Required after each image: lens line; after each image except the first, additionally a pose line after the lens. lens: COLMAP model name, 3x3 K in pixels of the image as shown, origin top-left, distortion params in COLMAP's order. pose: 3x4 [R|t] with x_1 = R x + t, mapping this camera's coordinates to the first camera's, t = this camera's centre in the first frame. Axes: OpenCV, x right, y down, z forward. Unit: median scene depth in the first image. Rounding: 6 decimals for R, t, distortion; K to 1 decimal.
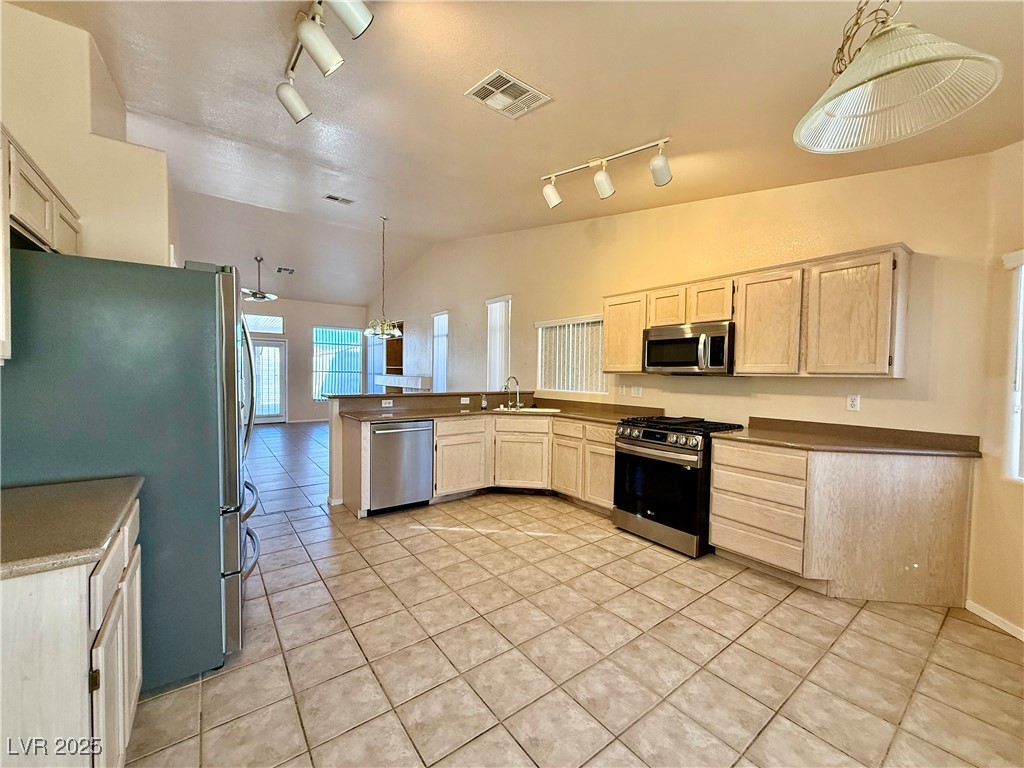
lens RADIAL K [[406.4, 0, 512.4], [0, 406.4, 385.9], [0, 0, 1]] dist [-0.001484, 0.000287]
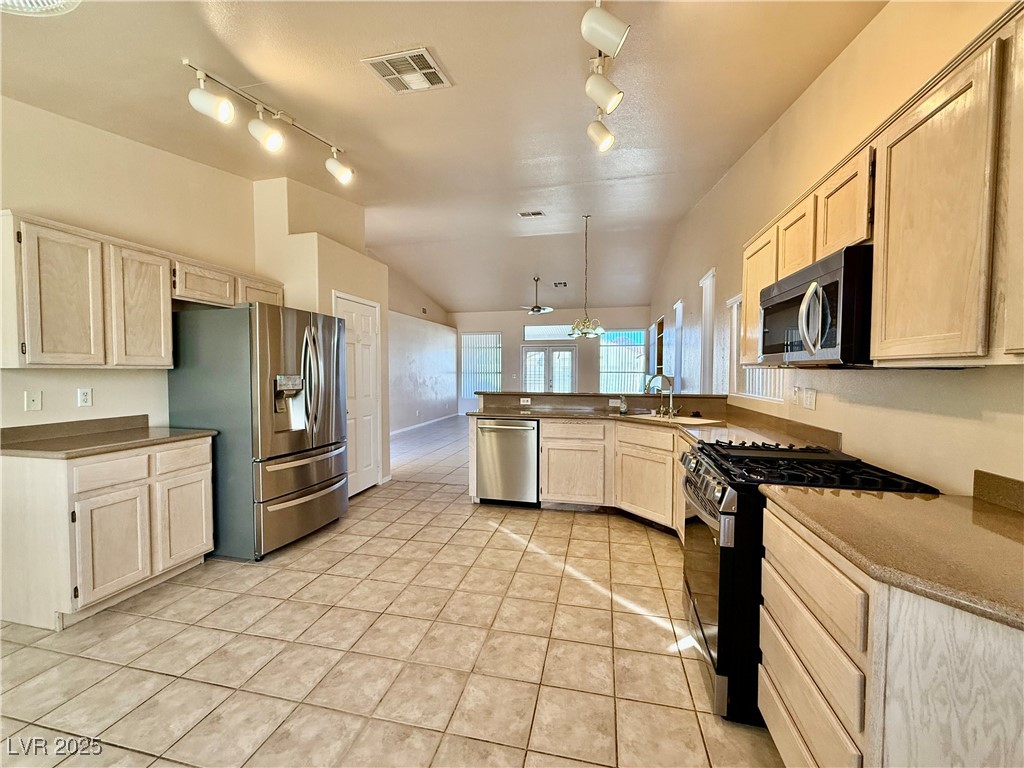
lens RADIAL K [[406.4, 0, 512.4], [0, 406.4, 385.9], [0, 0, 1]] dist [-0.001484, 0.000287]
pose [[0.644803, 0.013737, -0.764225, 0.493032], [-0.015878, 0.999863, 0.004575, -0.000527], [0.764184, 0.009184, 0.644933, 0.332531]]
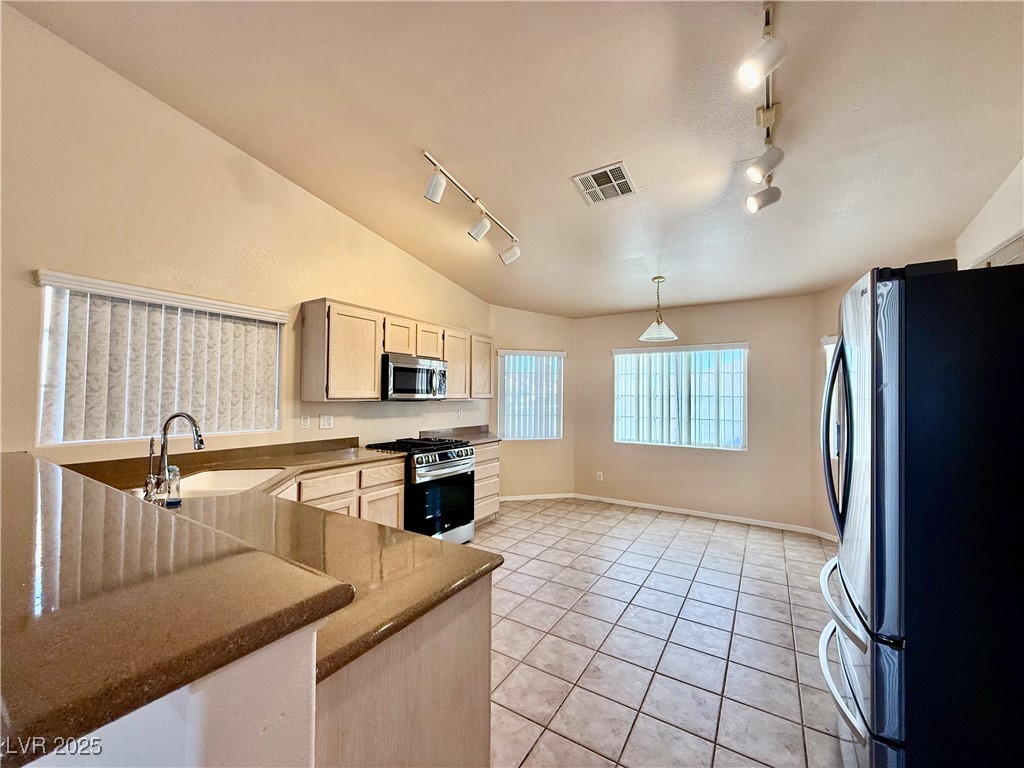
lens RADIAL K [[406.4, 0, 512.4], [0, 406.4, 385.9], [0, 0, 1]] dist [-0.001484, 0.000287]
pose [[-0.353726, 0.004333, 0.935339, -0.617870], [0.014478, 0.999895, 0.000843, -0.055917], [-0.935237, 0.013840, -0.353752, 0.981513]]
